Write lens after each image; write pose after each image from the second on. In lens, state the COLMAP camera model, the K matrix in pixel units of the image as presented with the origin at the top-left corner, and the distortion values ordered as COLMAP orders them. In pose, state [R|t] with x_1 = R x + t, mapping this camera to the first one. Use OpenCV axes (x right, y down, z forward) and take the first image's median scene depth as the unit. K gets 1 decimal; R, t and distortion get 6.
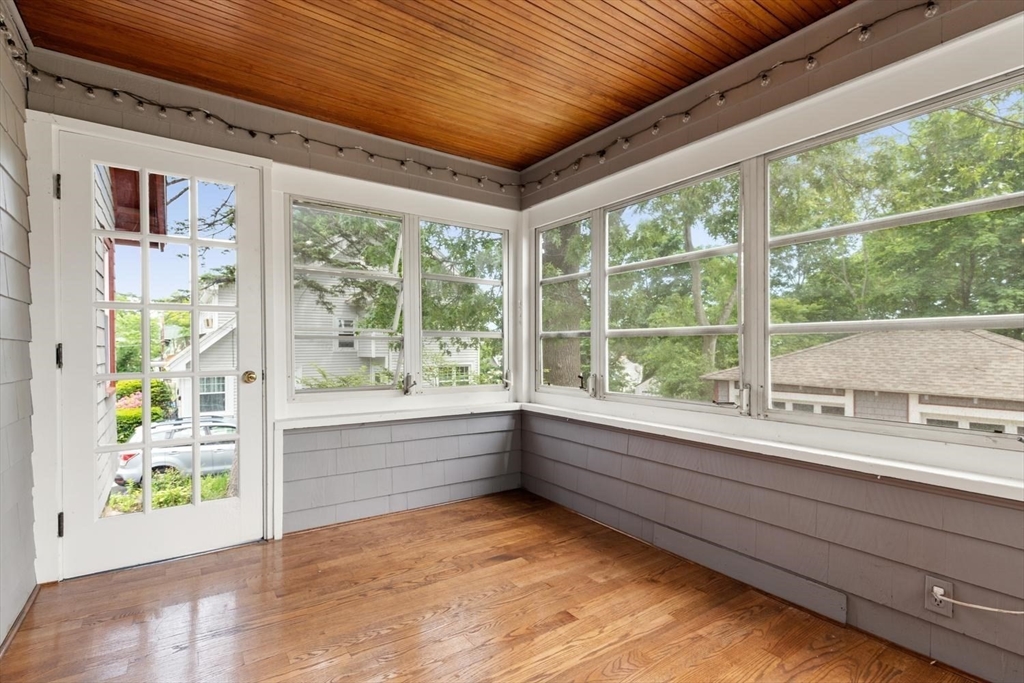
lens RADIAL K [[488.3, 0, 509.6], [0, 488.3, 344.5], [0, 0, 1]] dist [0.005668, 0.000169]
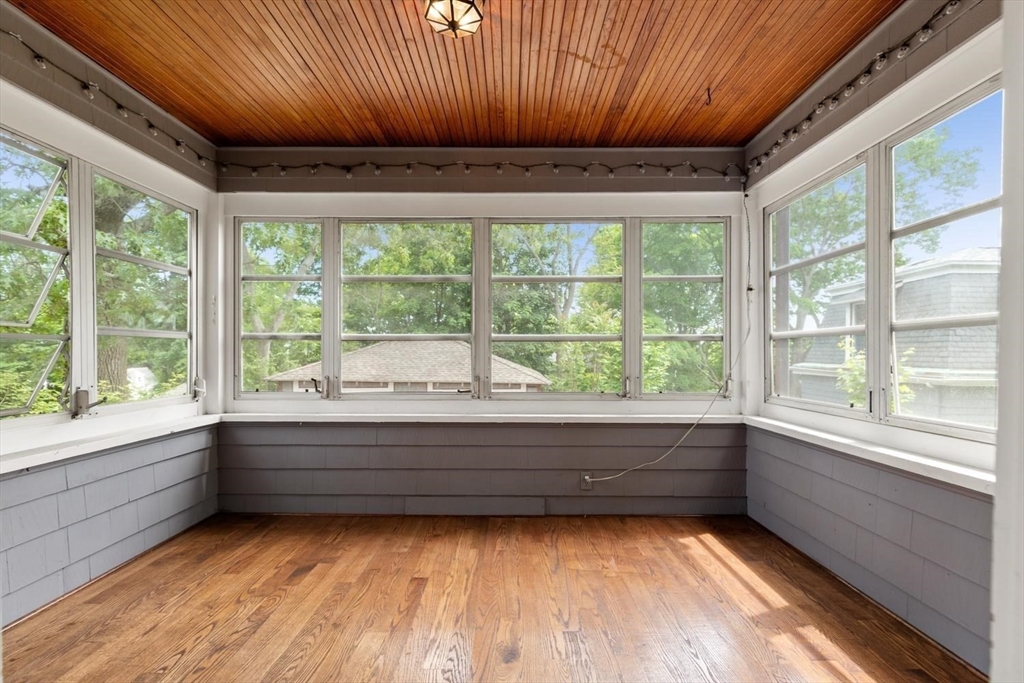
lens RADIAL K [[466.6, 0, 513.4], [0, 466.6, 348.9], [0, 0, 1]] dist [0.005808, -0.001613]
pose [[0.563125, 0.001911, 0.826370, -0.481074], [-0.005873, 0.999981, 0.001690, -0.001167], [-0.826351, -0.005805, 0.563125, 0.130911]]
